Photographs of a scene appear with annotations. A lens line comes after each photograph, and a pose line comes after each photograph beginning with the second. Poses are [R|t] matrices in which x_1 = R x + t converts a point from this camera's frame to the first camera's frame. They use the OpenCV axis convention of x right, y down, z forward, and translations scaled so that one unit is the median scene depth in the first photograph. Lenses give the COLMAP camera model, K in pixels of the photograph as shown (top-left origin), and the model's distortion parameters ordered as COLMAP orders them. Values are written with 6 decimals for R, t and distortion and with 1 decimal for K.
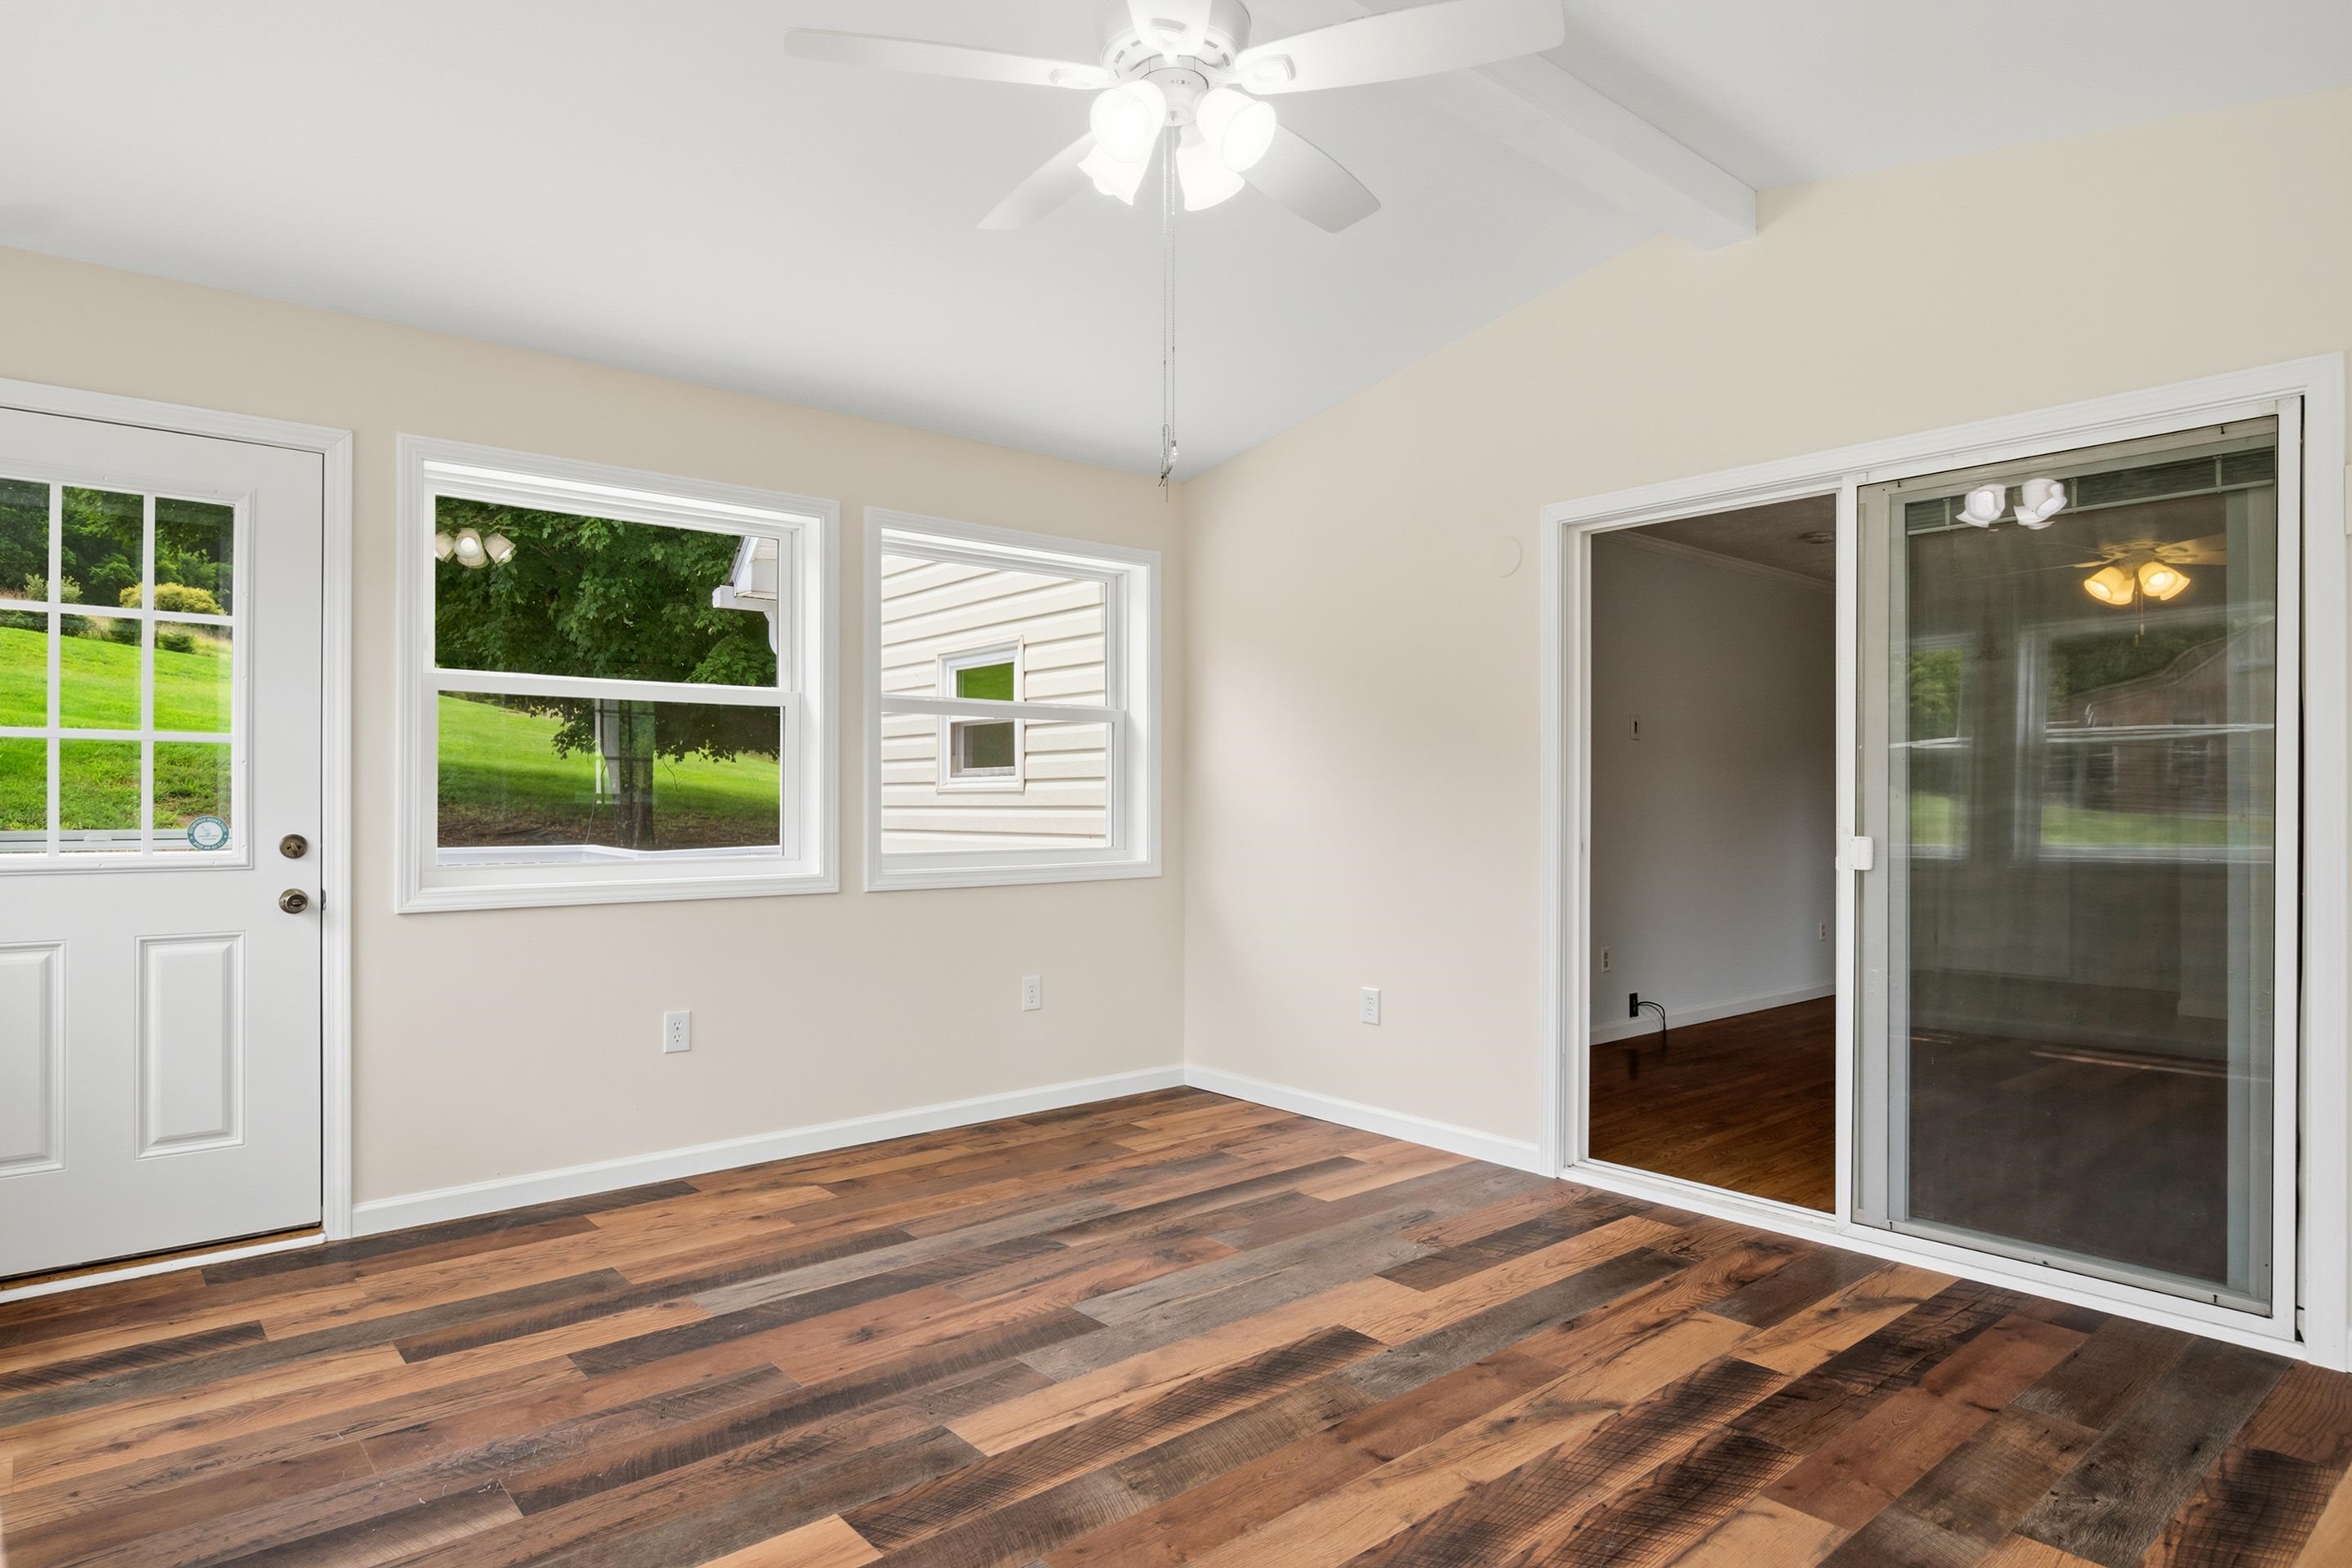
lens RADIAL K [[1339.3, 0, 1157.5], [0, 1339.3, 800.0], [0, 0, 1]] dist [-0.004068, -0.003402]
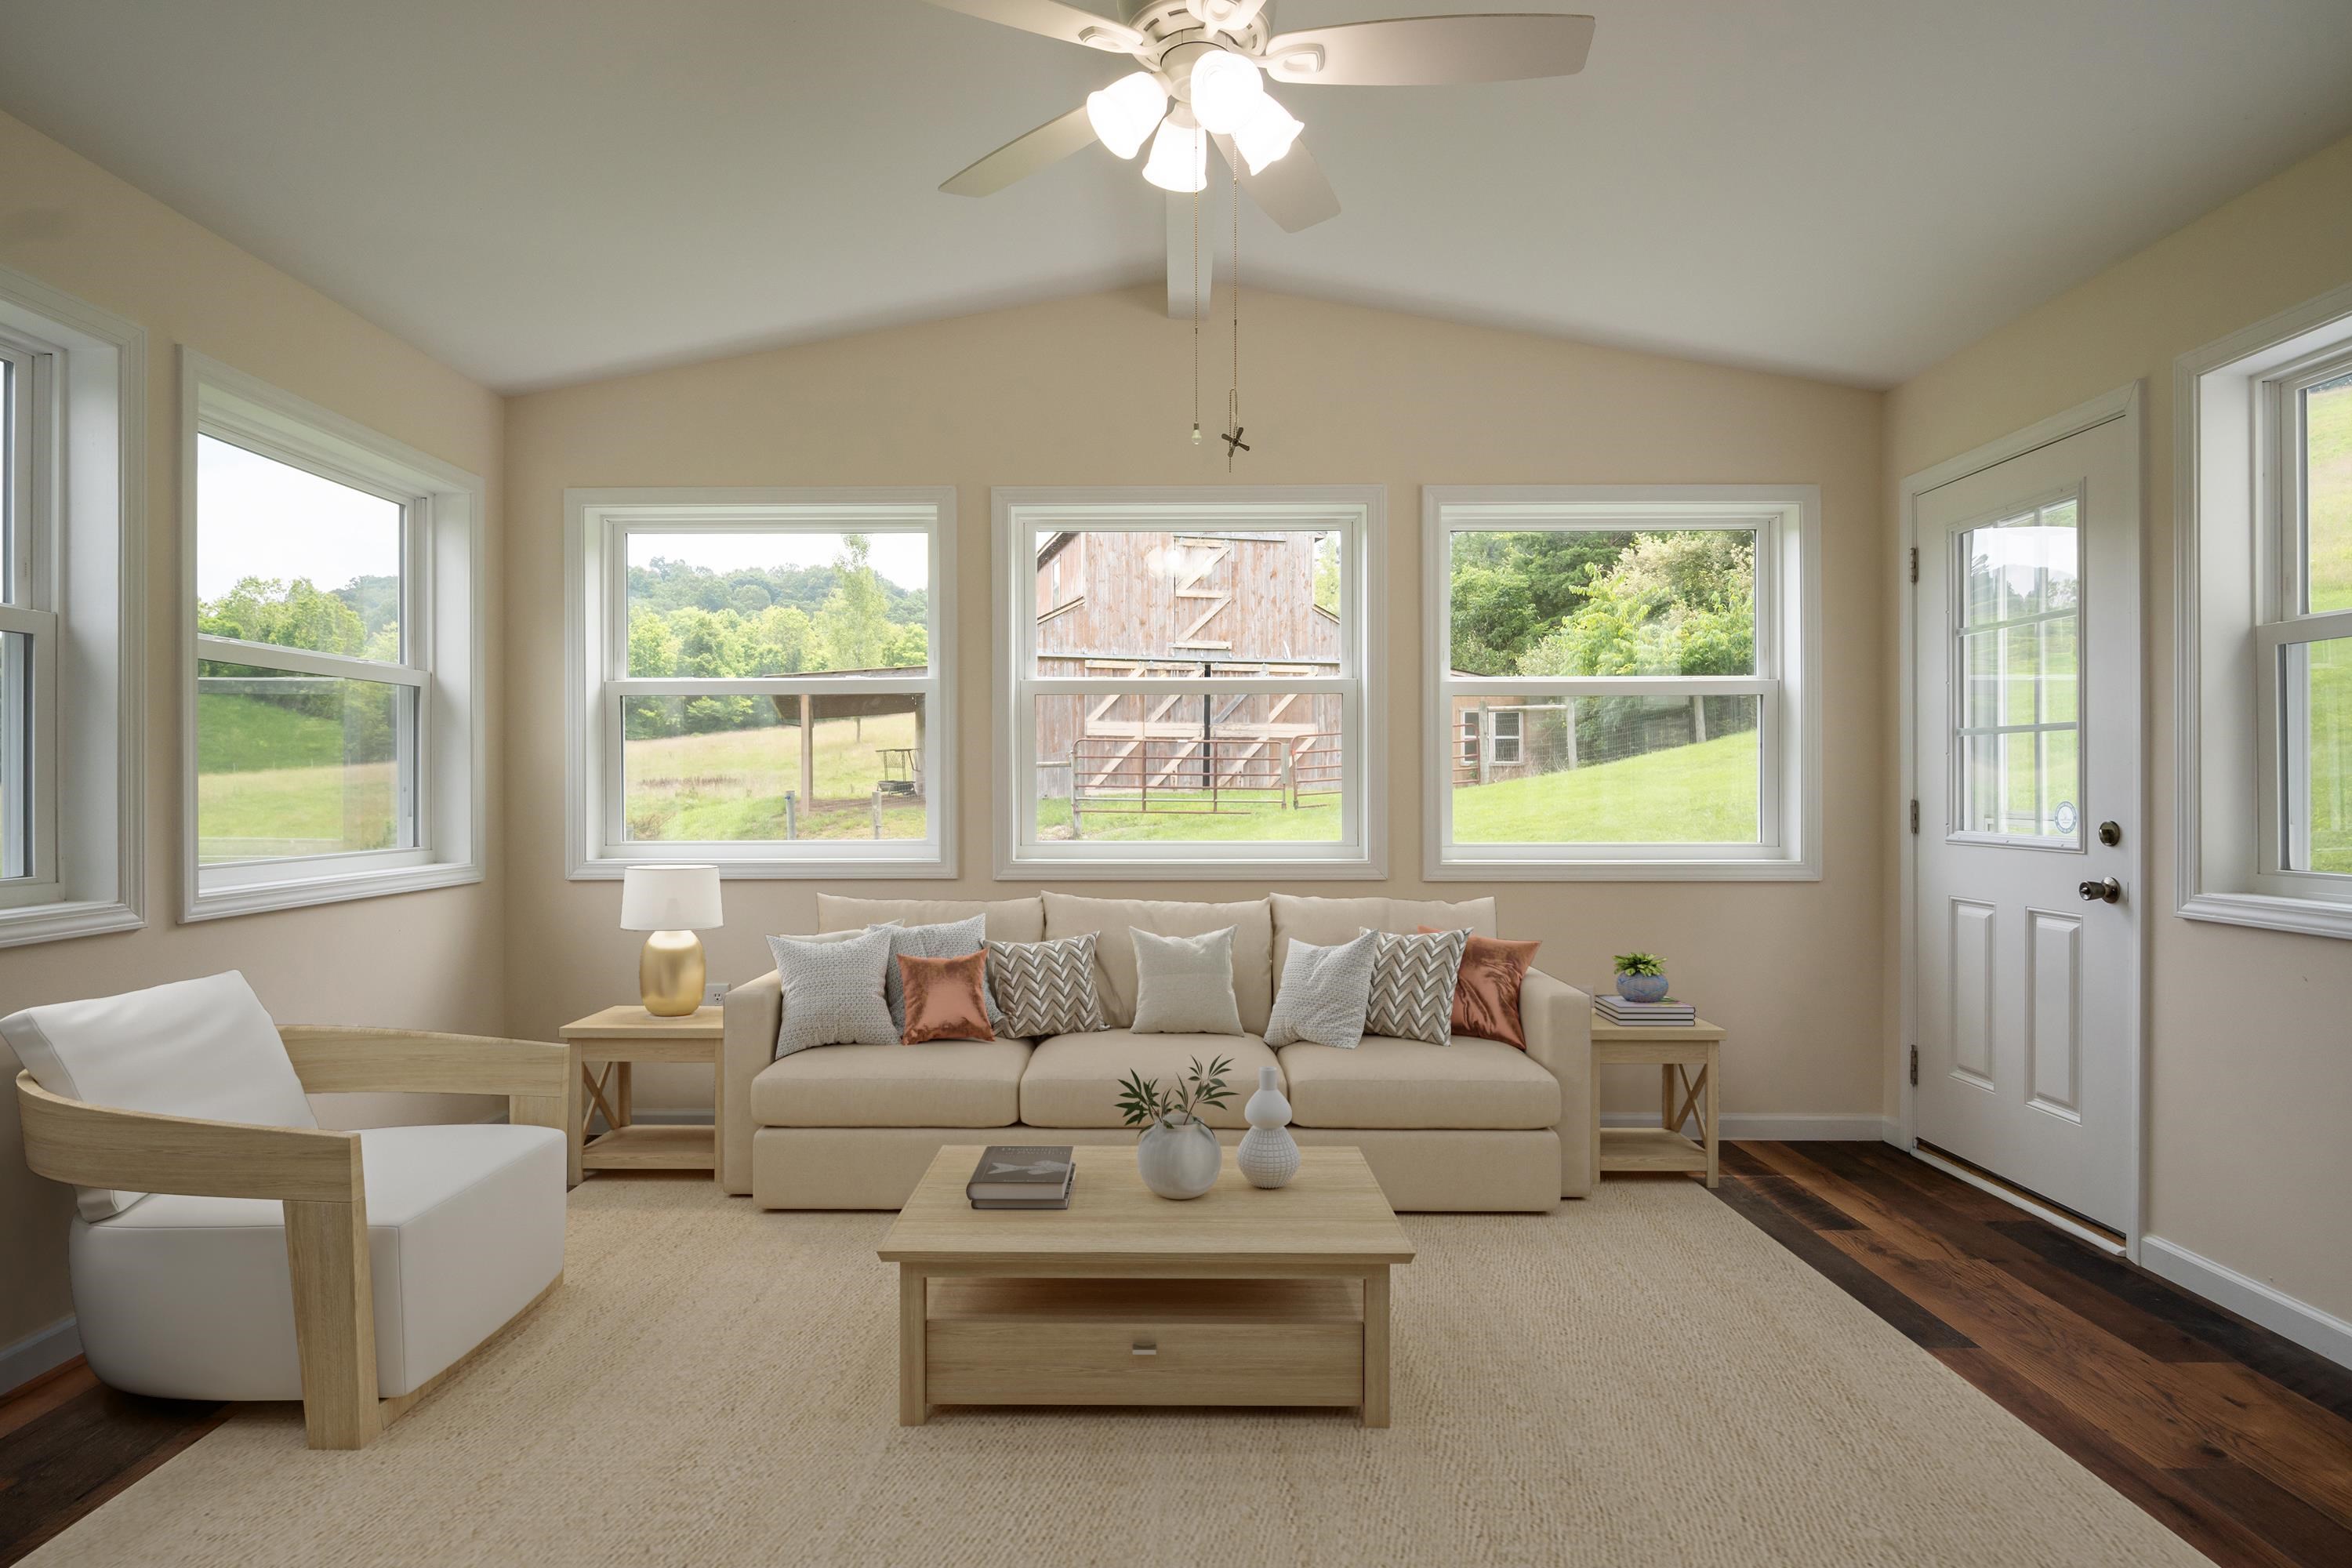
lens RADIAL K [[1339.3, 0, 1174.0], [0, 1339.3, 789.8], [0, 0, 1]] dist [-0.004068, -0.003402]
pose [[-0.642940, 0.002942, -0.765911, 0.555828], [-0.001874, 0.999984, 0.005414, -0.001622], [0.765914, 0.004916, -0.642924, 1.156449]]
